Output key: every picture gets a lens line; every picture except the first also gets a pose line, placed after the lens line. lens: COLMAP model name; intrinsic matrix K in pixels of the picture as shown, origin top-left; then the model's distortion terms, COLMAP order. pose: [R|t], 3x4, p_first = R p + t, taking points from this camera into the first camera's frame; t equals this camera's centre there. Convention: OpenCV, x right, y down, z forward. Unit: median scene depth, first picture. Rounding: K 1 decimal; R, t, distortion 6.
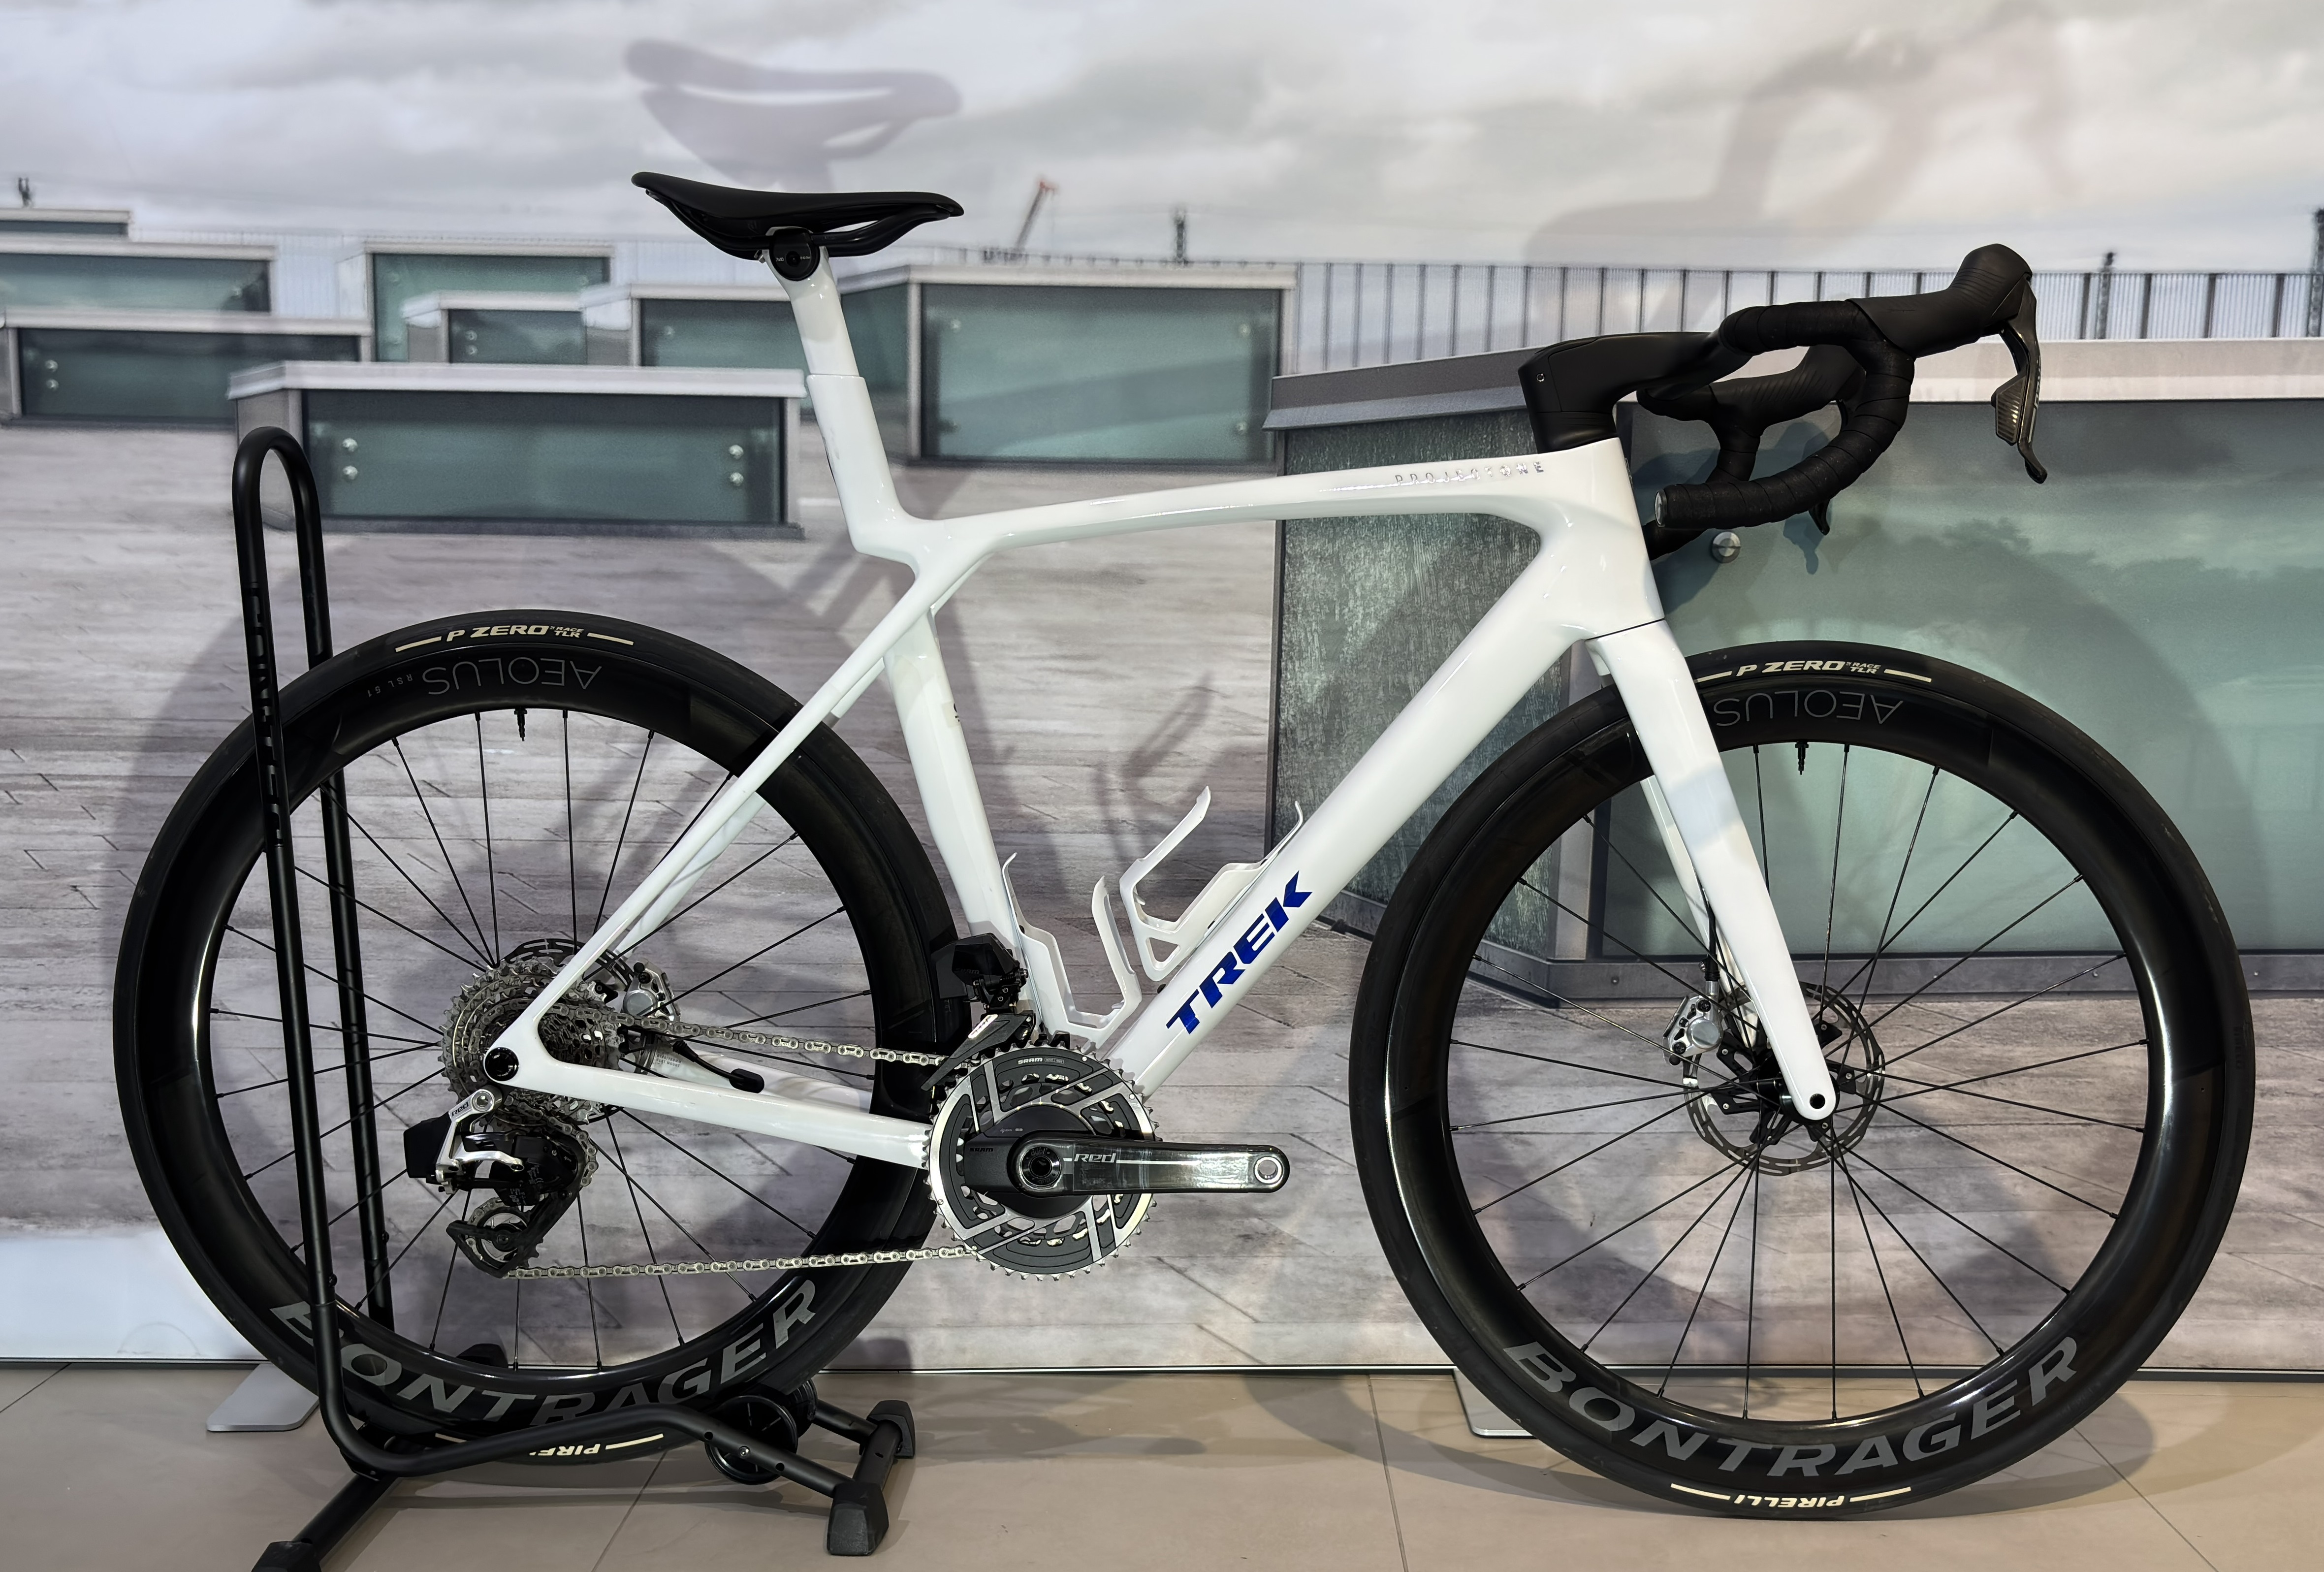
lens RADIAL K [[2106.4, 0, 1132.1], [0, 2106.4, 876.6], [0, 0, 1]] dist [0.081284, -0.159075]
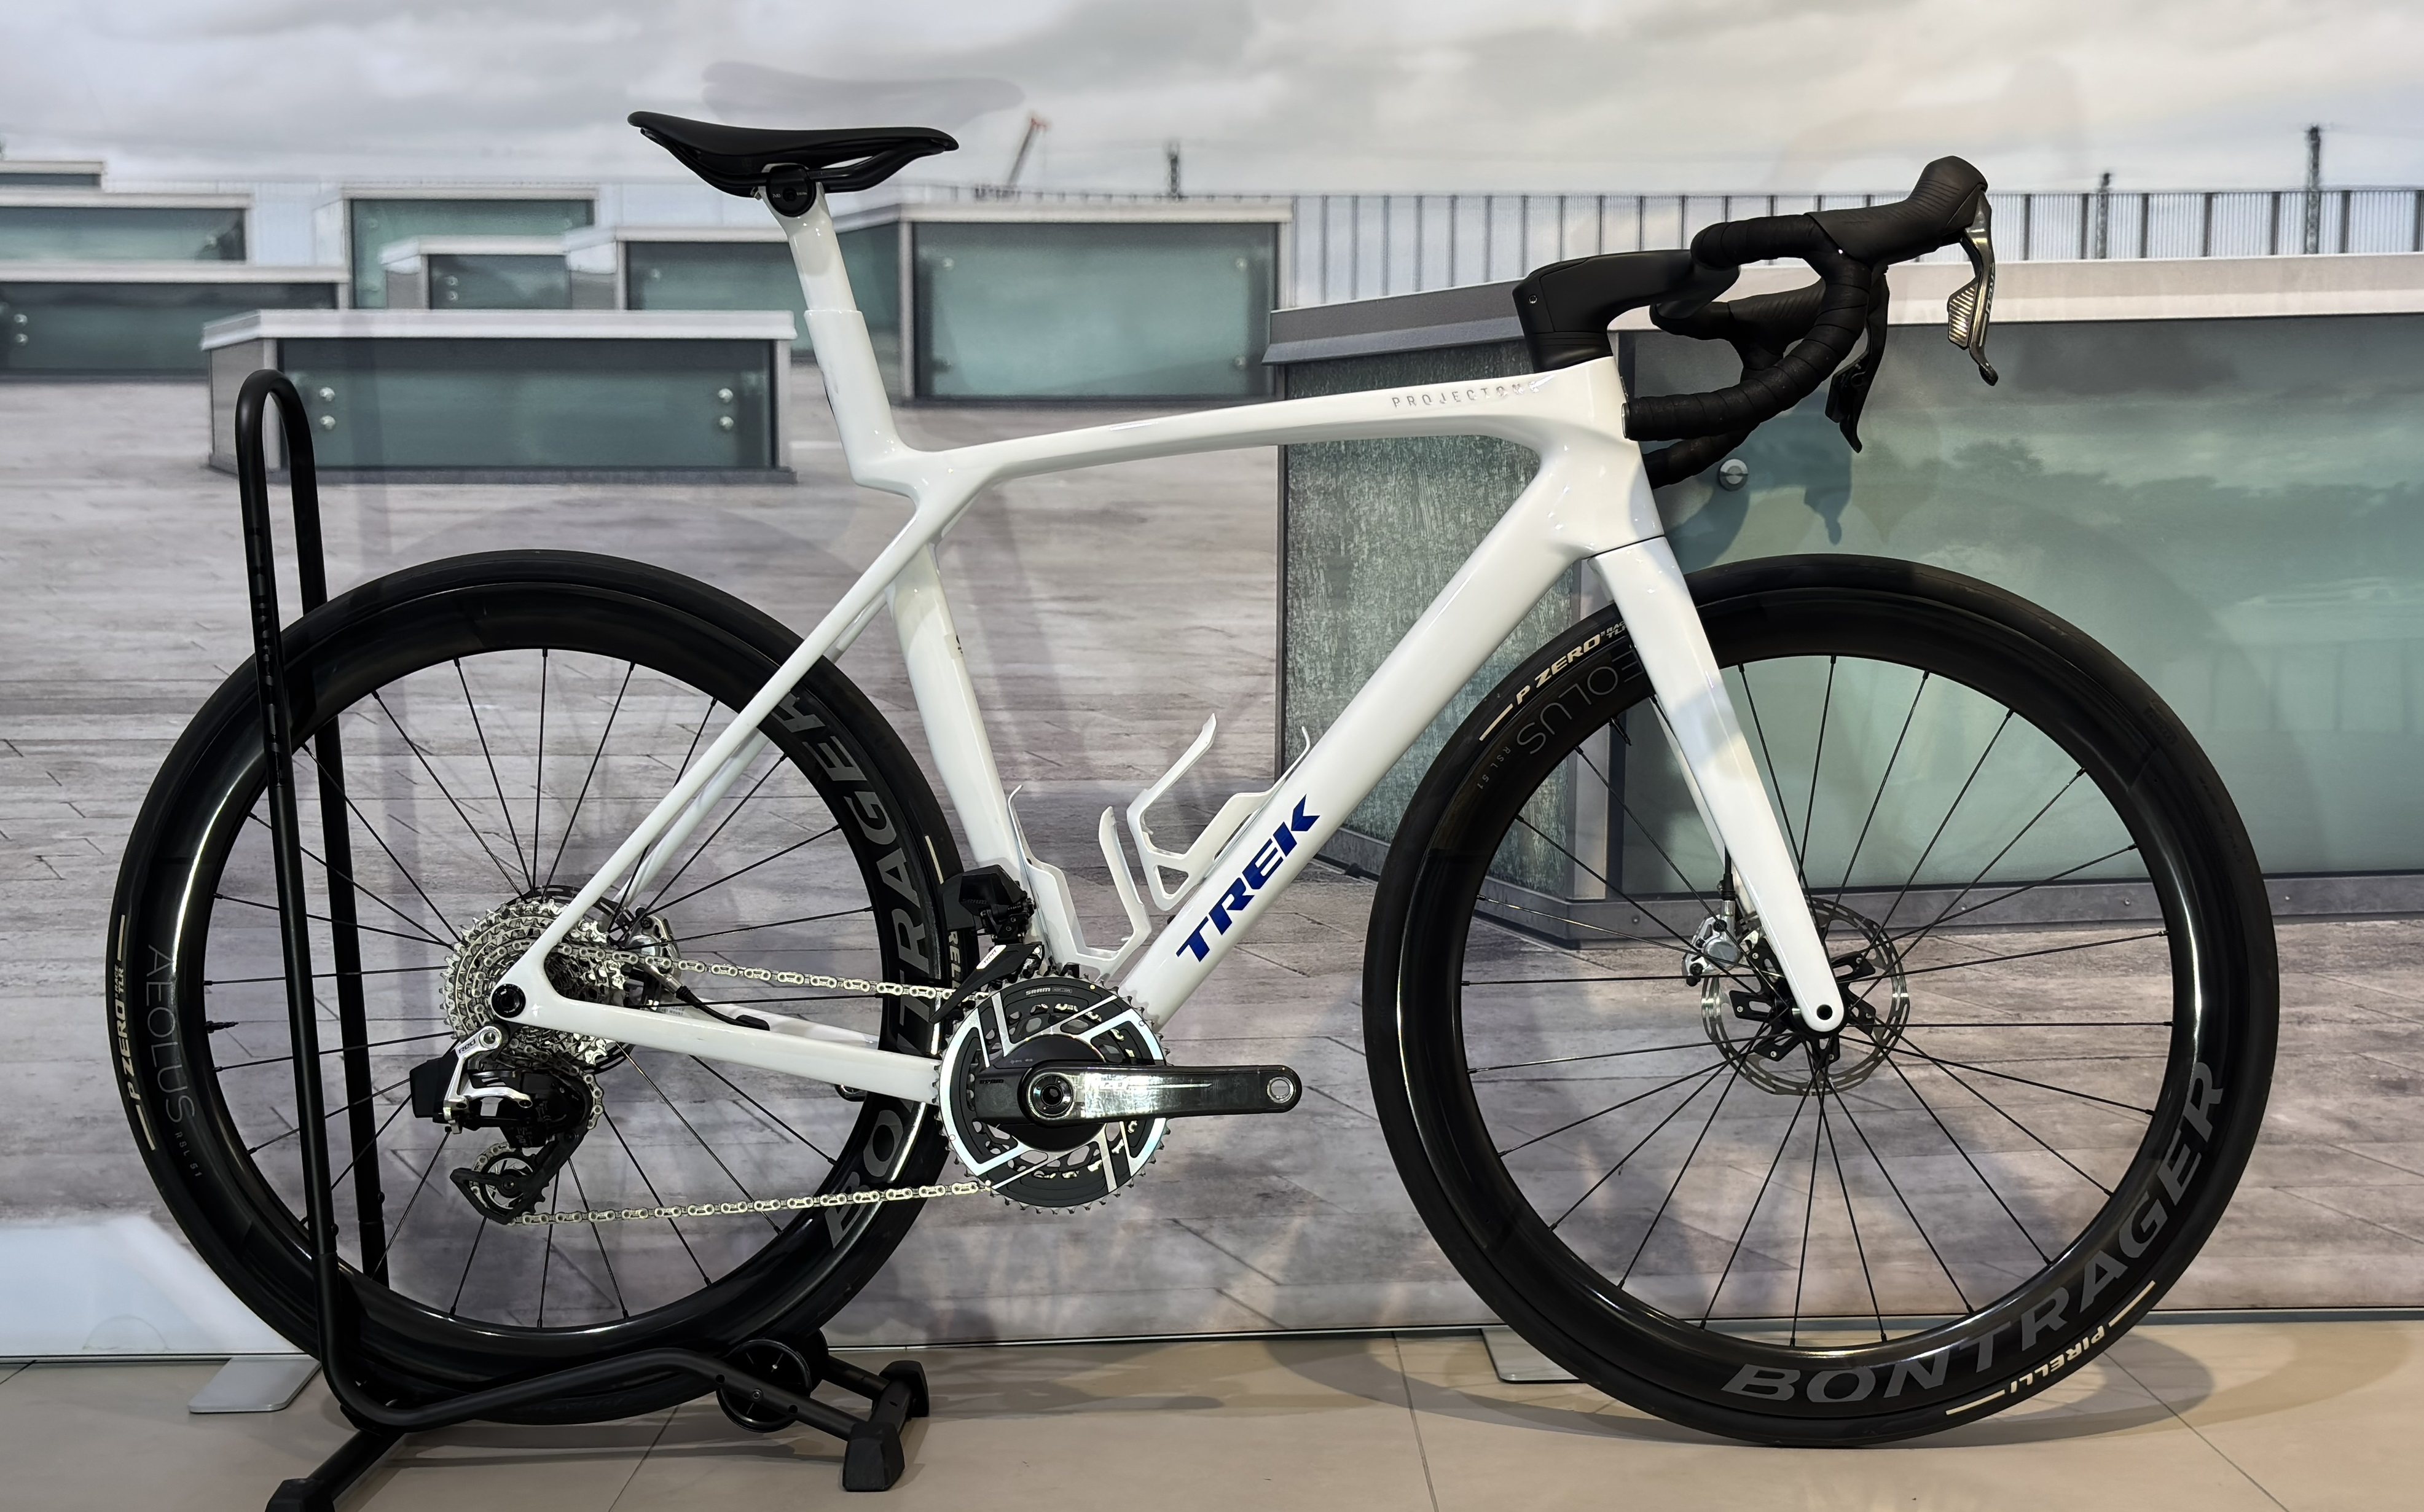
lens RADIAL K [[2504.8, 0, 1196.4], [0, 2504.8, 845.6], [0, 0, 1]] dist [0.132491, -0.361522]
pose [[0.999507, -0.020936, 0.023401, -0.001165], [0.021872, 0.998942, -0.040459, 0.059795], [-0.022529, 0.040951, 0.998907, -0.162639]]
